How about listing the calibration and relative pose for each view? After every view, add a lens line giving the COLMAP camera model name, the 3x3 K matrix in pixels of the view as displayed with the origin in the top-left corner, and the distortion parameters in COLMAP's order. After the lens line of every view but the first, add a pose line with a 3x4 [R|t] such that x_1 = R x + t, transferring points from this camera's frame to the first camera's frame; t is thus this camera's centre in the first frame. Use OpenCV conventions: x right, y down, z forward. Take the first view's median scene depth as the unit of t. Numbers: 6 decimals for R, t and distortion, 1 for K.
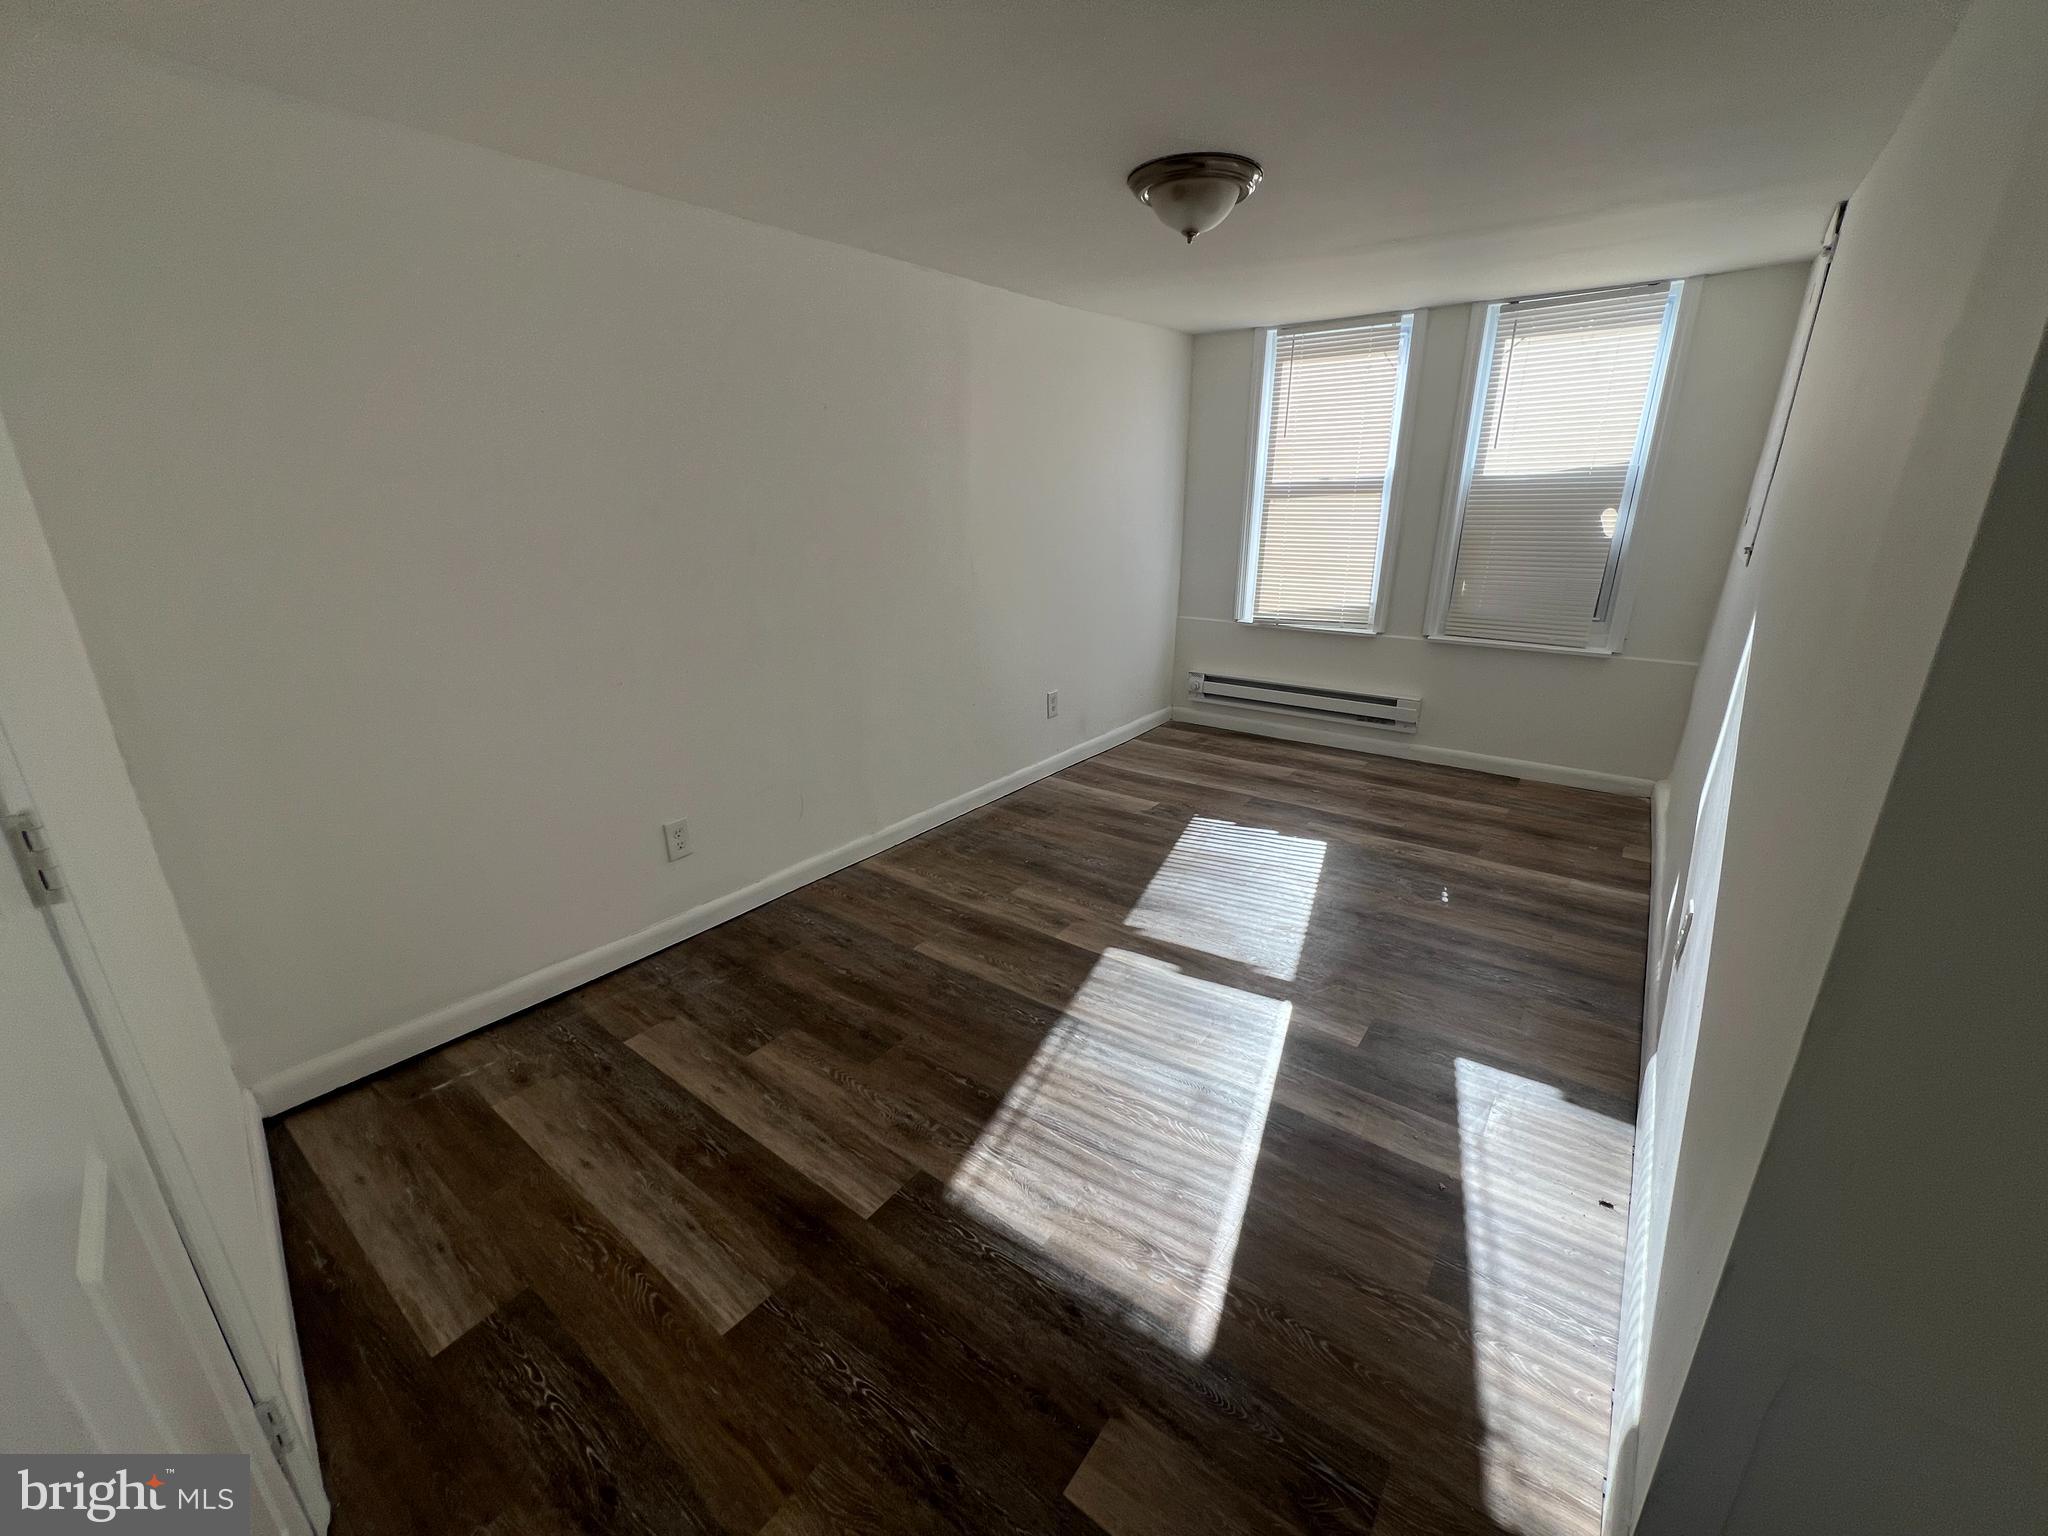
lens RADIAL K [[825.6, 0, 1025.2], [0, 825.6, 770.7], [0, 0, 1]] dist [0.001177, -0.000025]
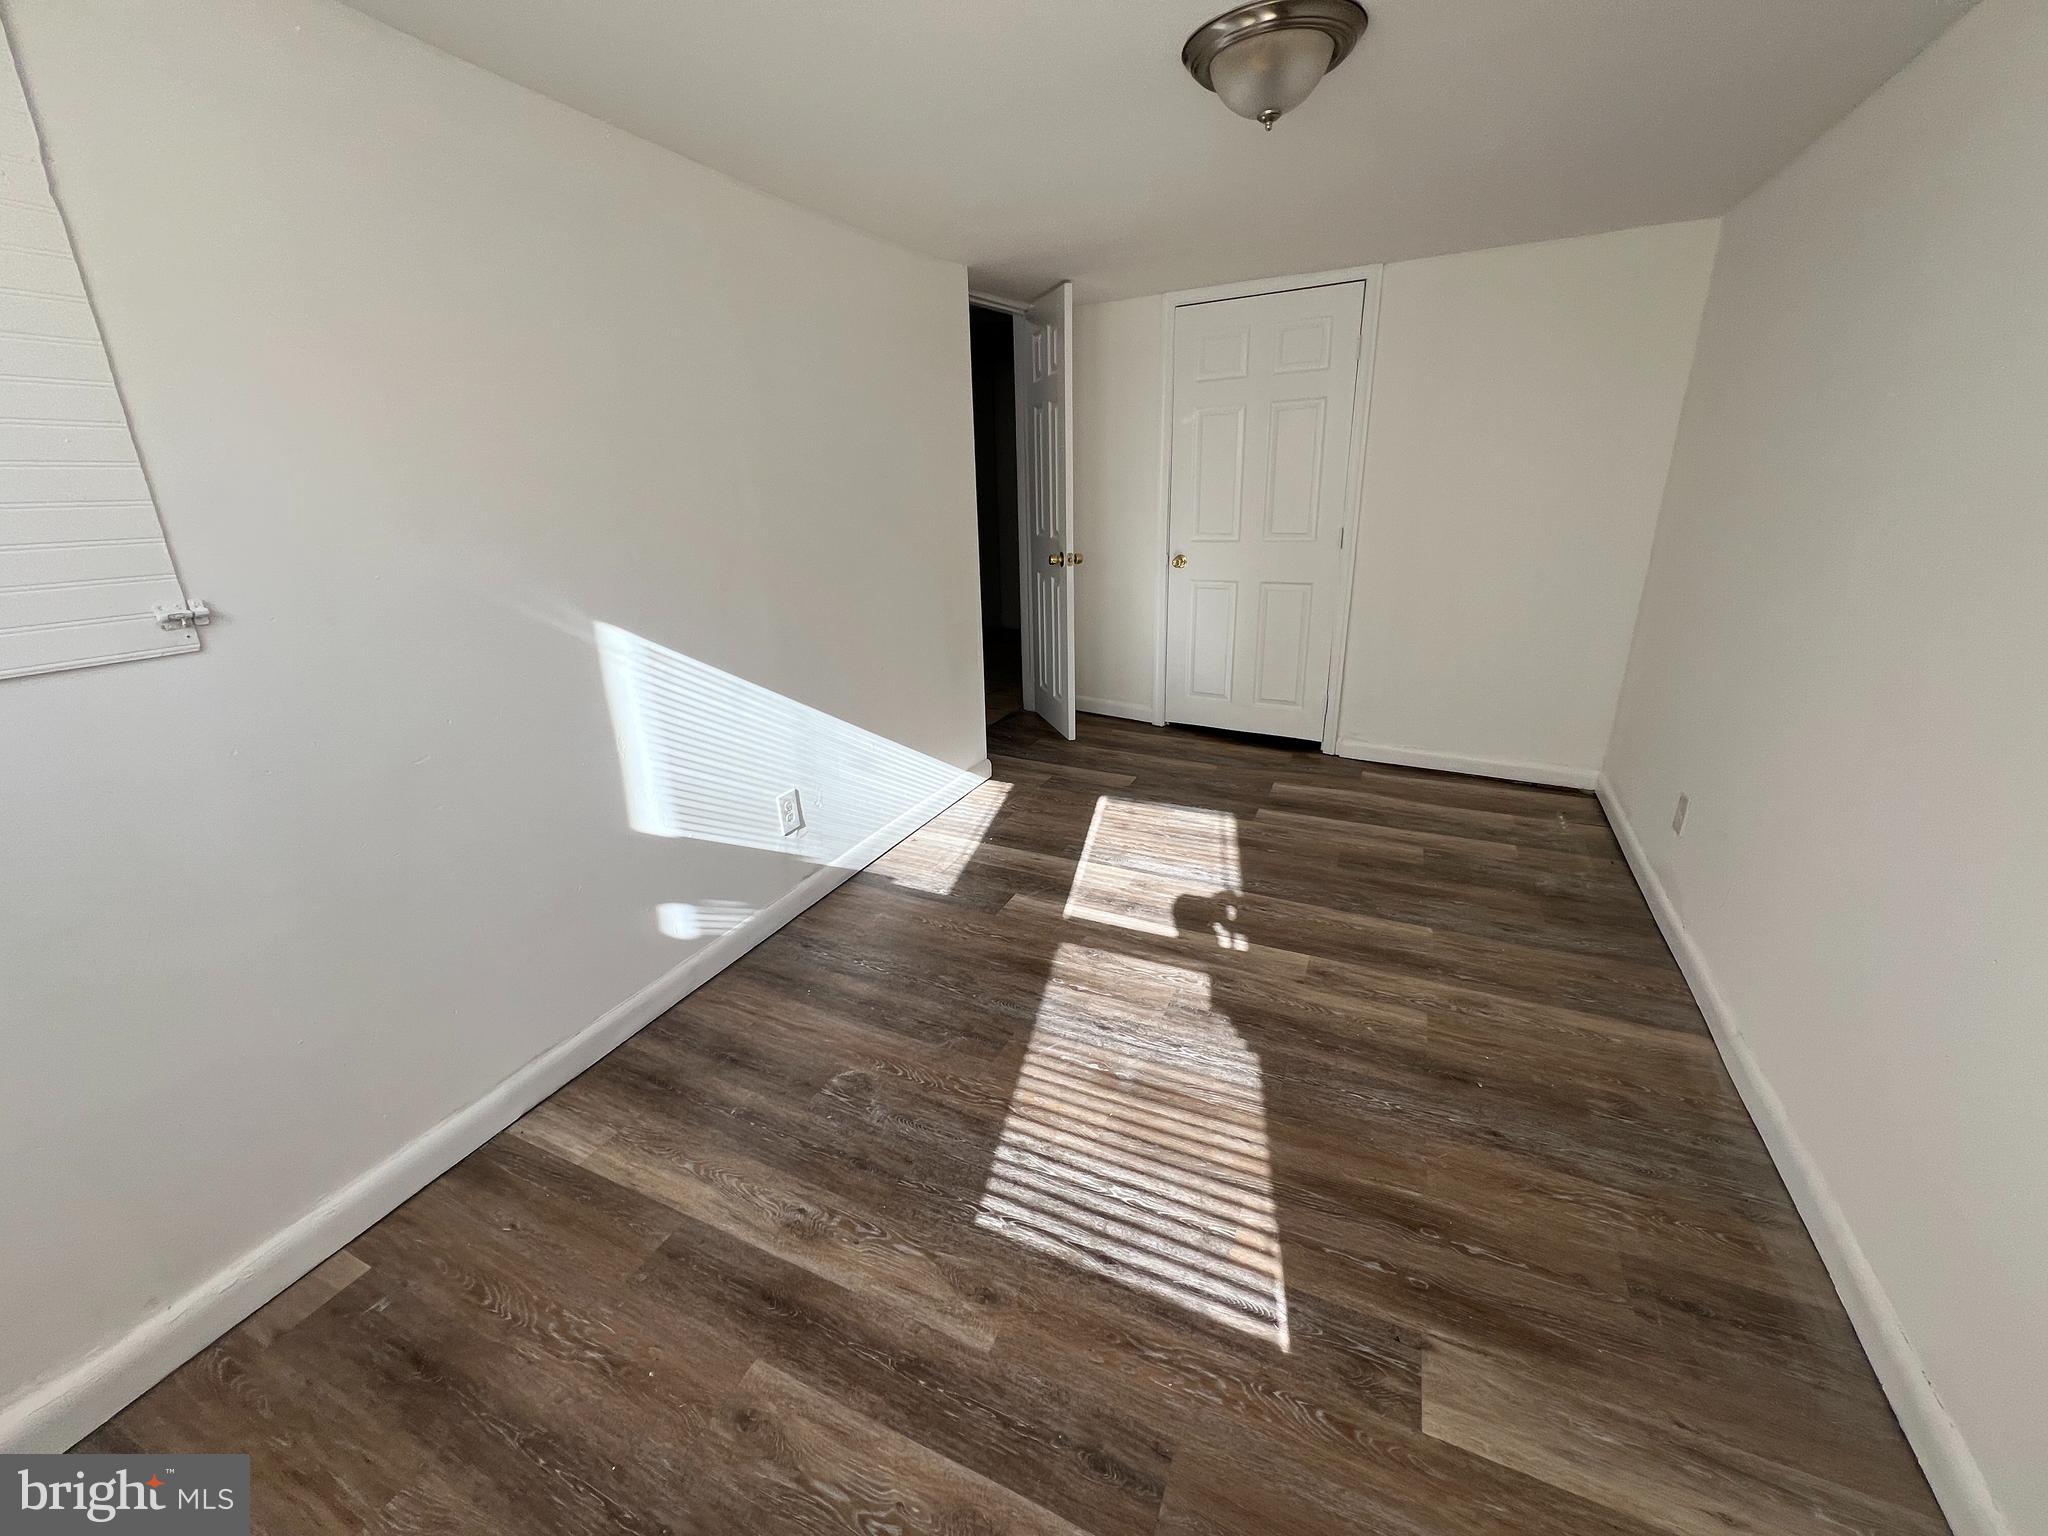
lens RADIAL K [[829.5, 0, 1021.5], [0, 829.5, 762.6], [0, 0, 1]] dist [-0.002210, 0.000015]
pose [[-0.975790, 0.099917, -0.194554, 0.517692], [-0.039346, 0.794839, 0.605544, -0.524245], [0.215143, 0.598538, -0.771664, 1.558862]]
